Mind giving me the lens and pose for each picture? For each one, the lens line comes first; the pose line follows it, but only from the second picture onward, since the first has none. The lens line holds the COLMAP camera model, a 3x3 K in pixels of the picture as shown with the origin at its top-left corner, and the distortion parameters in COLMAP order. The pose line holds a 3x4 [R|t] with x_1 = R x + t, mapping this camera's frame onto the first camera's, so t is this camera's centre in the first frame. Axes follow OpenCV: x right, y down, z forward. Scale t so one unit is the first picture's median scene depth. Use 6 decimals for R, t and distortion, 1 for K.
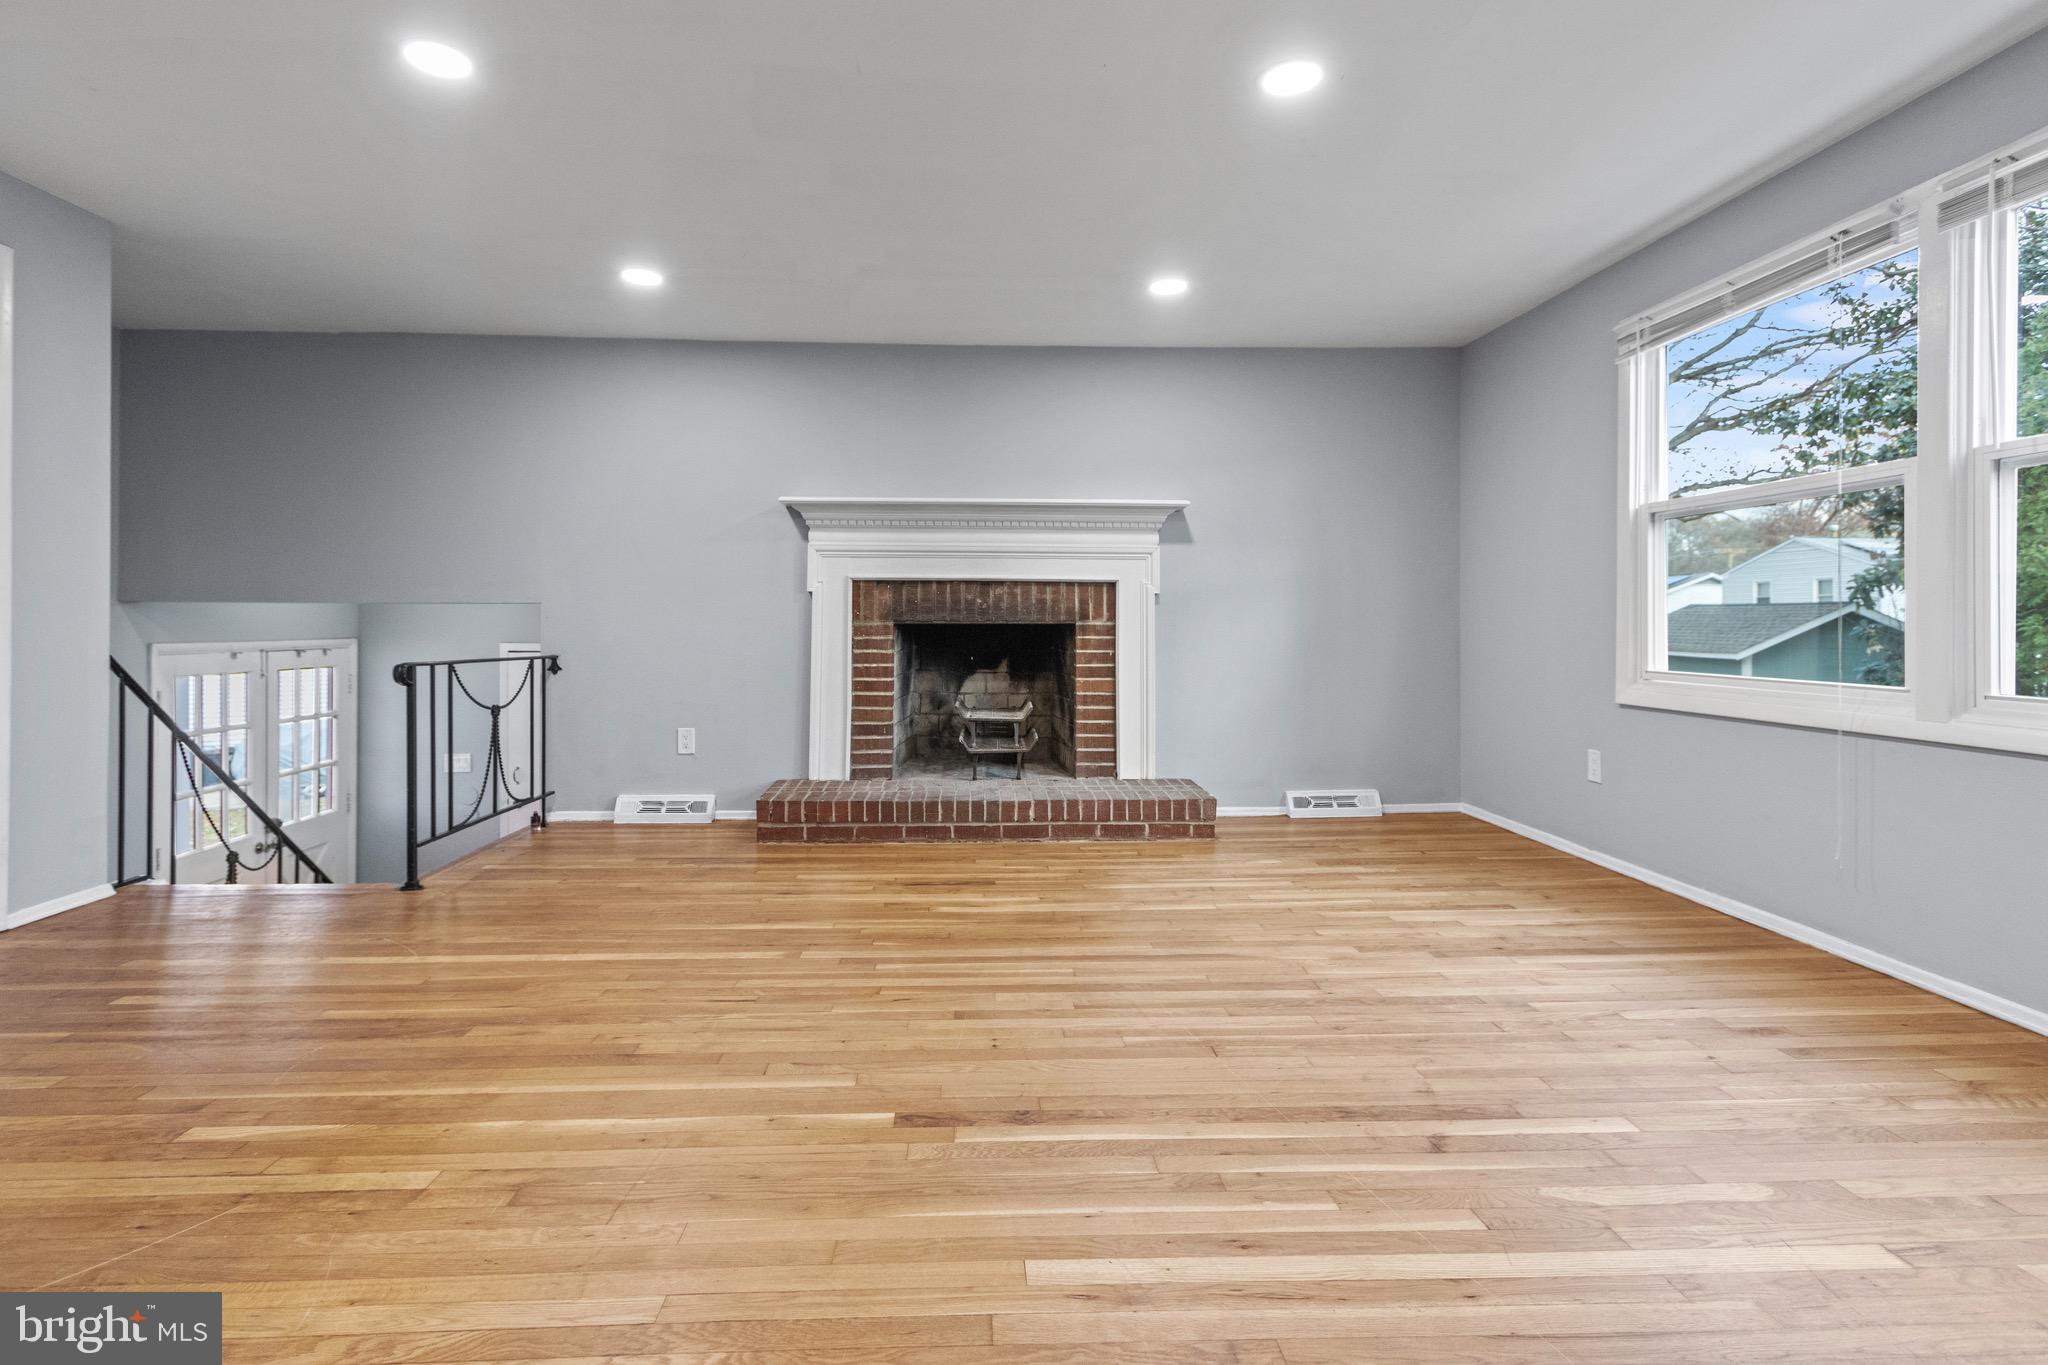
lens RADIAL K [[983.9, 0, 1012.3], [0, 983.9, 623.3], [0, 0, 1]] dist [0.003054, 0.000717]
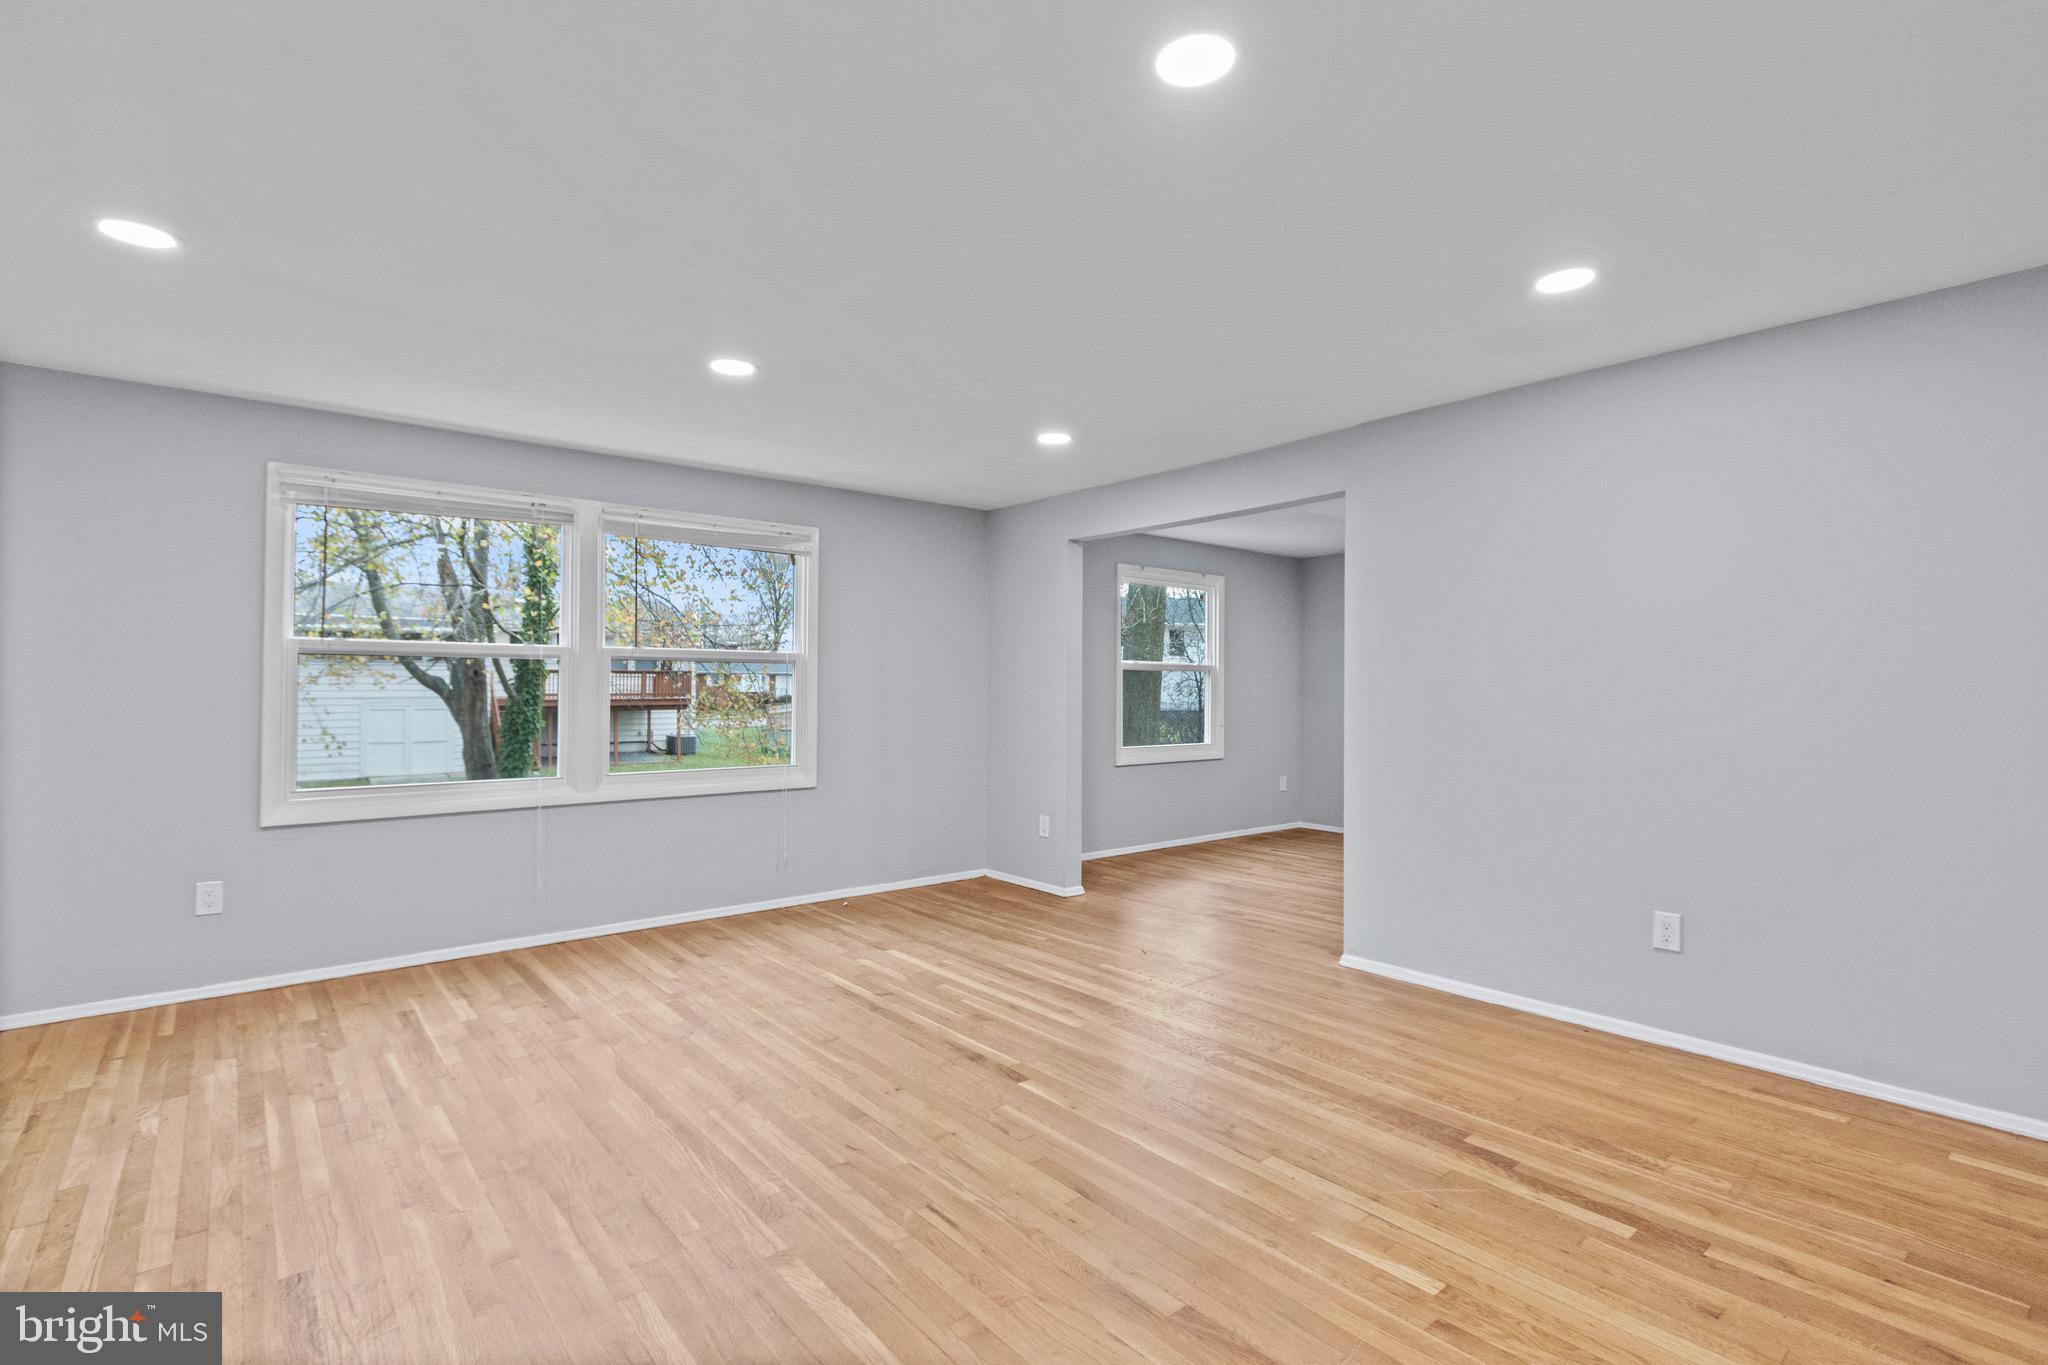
lens RADIAL K [[953.2, 0, 1020.5], [0, 953.2, 685.4], [0, 0, 1]] dist [-0.001678, -0.000495]
pose [[-0.602018, 0.000308, 0.798482, -0.562246], [-0.002539, 0.999994, -0.002300, -0.057533], [-0.798478, -0.003412, -0.602014, 0.803564]]
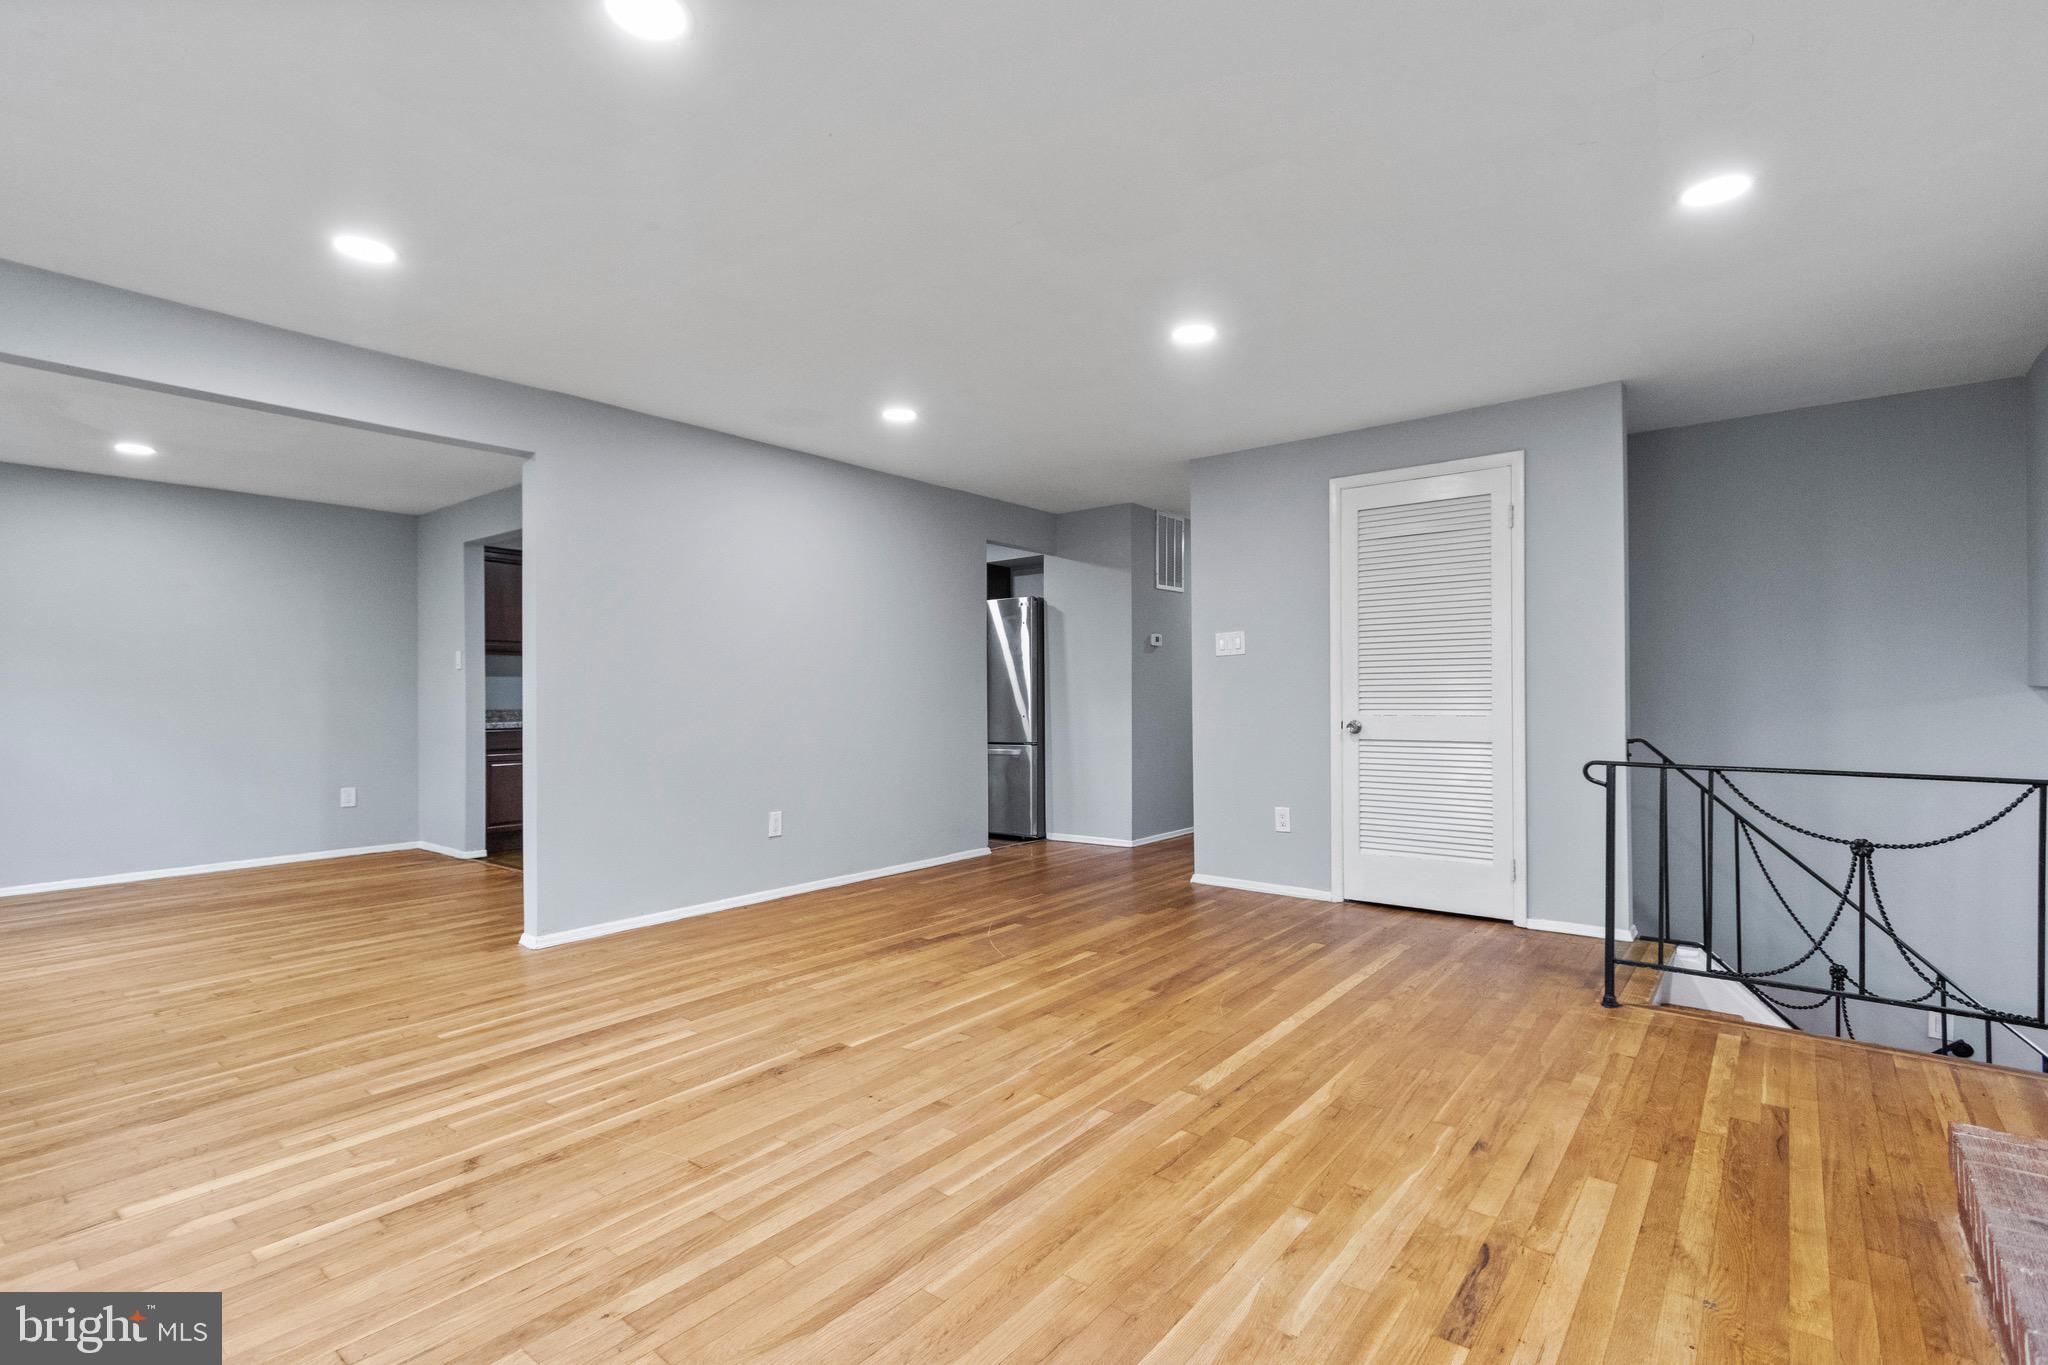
lens RADIAL K [[953.2, 0, 1020.5], [0, 953.2, 685.4], [0, 0, 1]] dist [-0.001678, -0.000495]
pose [[-0.657864, -0.003693, -0.753128, 0.349138], [0.006249, 0.999927, -0.010361, -0.021873], [0.753111, -0.011522, -0.657793, 0.917277]]
